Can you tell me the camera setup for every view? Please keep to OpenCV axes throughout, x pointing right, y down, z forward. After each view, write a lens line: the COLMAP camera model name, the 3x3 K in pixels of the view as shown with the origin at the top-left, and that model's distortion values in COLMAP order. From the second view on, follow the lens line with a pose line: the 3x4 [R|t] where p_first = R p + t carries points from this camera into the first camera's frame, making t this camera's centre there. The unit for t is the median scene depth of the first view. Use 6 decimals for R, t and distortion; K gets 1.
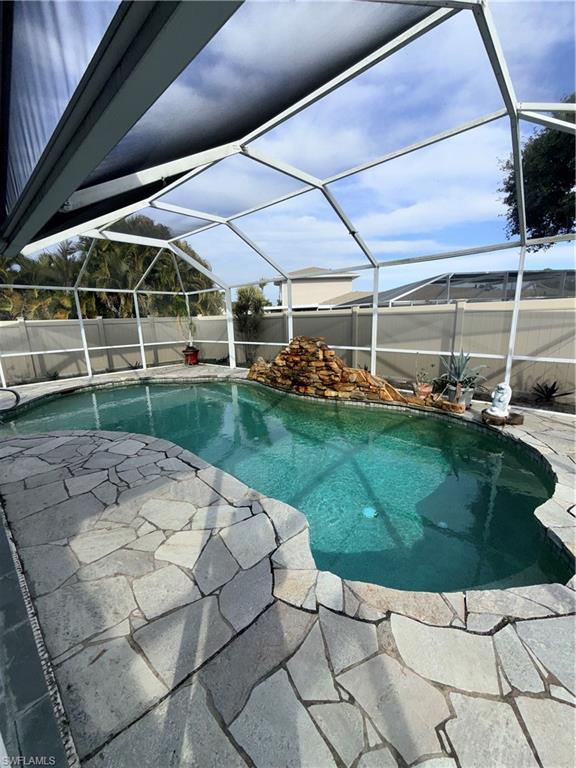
lens RADIAL K [[305.9, 0, 288.0], [0, 305.9, 384.0], [0, 0, 1]] dist [0.000878, -0.000193]
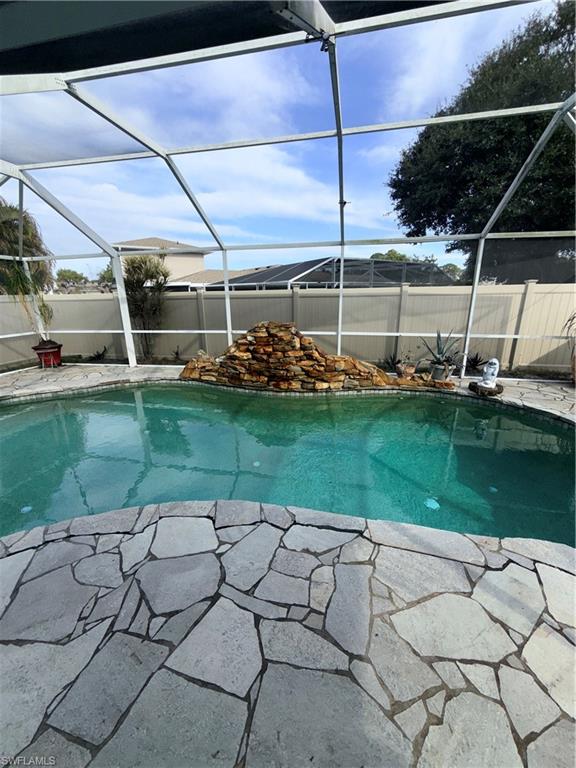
lens RADIAL K [[305.9, 0, 288.0], [0, 305.9, 384.0], [0, 0, 1]] dist [0.000878, -0.000193]
pose [[0.857097, -0.131182, 0.498173, -0.368861], [0.099851, 0.990999, 0.089164, -0.060338], [-0.505386, -0.026678, 0.862481, 0.261367]]
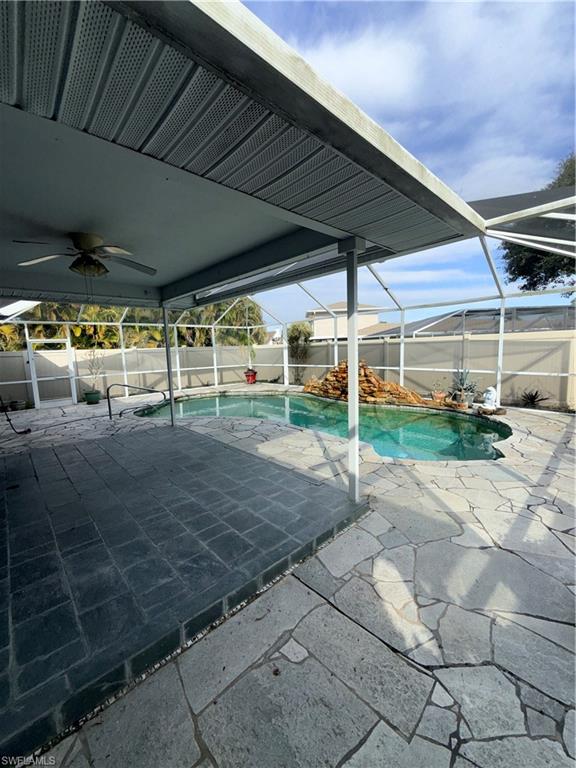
lens RADIAL K [[305.9, 0, 288.0], [0, 305.9, 384.0], [0, 0, 1]] dist [0.000878, -0.000193]
pose [[0.997144, 0.007678, -0.075131, -0.124894], [-0.014688, 0.995539, -0.093205, 0.091817], [0.074080, 0.094042, 0.992808, -0.392973]]
